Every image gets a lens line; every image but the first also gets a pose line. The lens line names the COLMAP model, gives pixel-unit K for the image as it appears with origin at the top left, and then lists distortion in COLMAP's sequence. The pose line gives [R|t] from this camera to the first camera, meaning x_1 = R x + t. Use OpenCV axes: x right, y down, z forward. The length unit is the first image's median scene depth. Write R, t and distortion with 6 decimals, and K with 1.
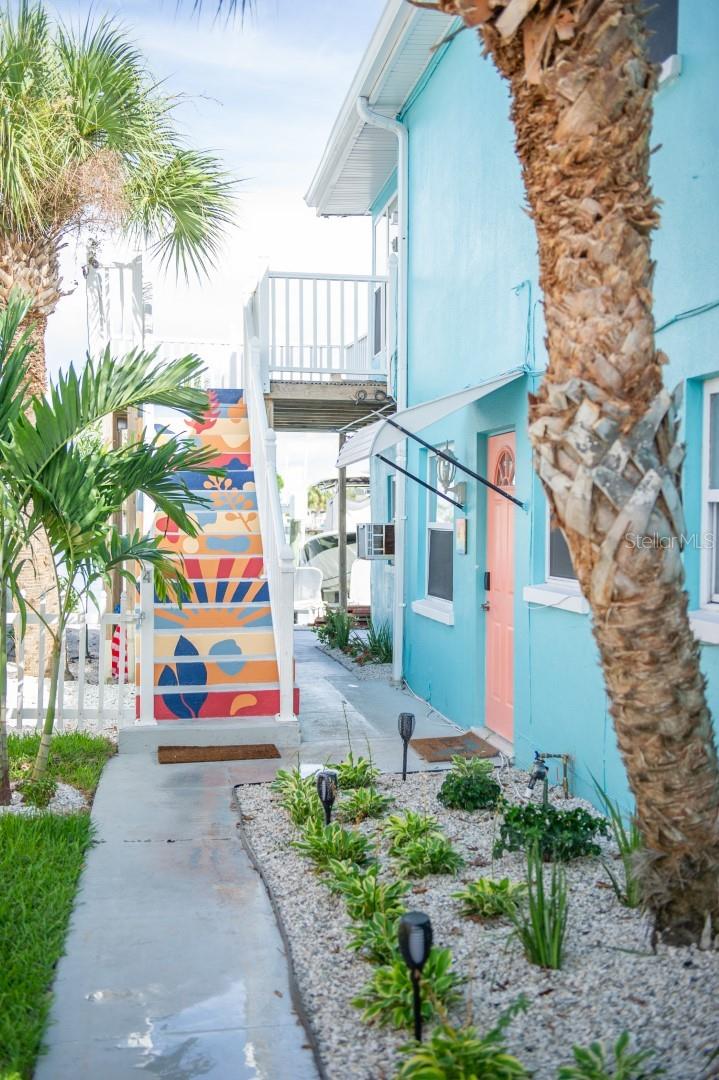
lens RADIAL K [[1187.8, 0, 359.5], [0, 1187.8, 540.0], [0, 0, 1]] dist [0.007759, 0.001626]
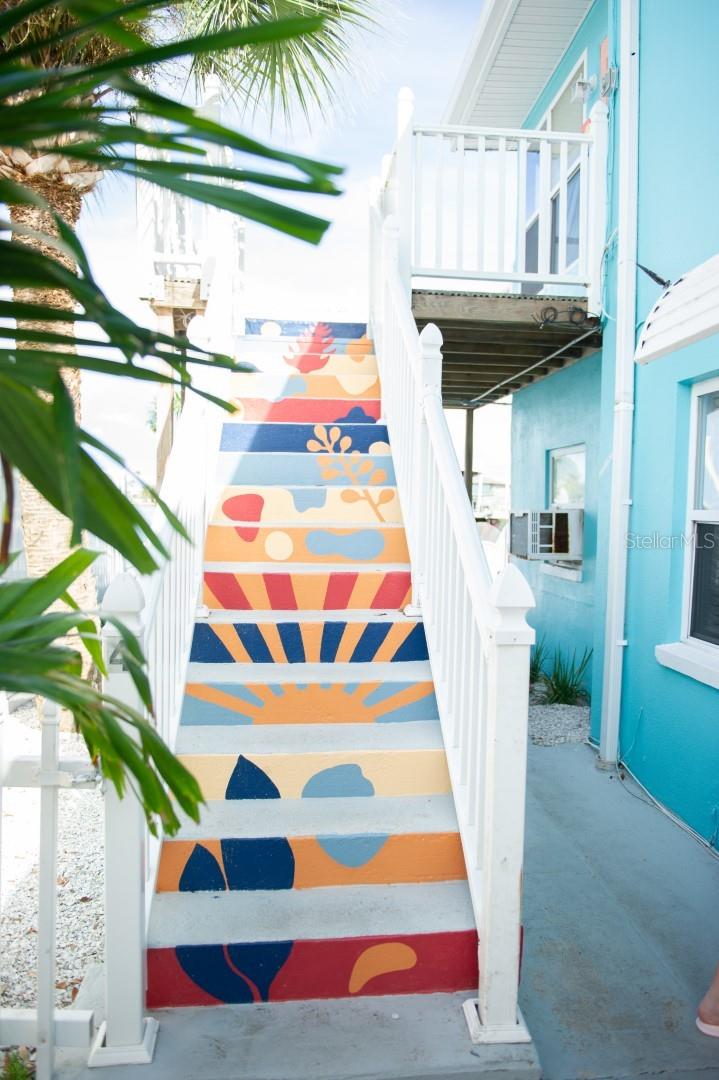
lens RADIAL K [[796.8, 0, 359.5], [0, 796.8, 540.0], [0, 0, 1]] dist [-0.018497, 0.000063]
pose [[0.996322, 0.017316, -0.083922, -0.073804], [-0.015149, 0.999537, 0.026386, -0.008812], [0.084340, -0.025017, 0.996123, 0.637267]]
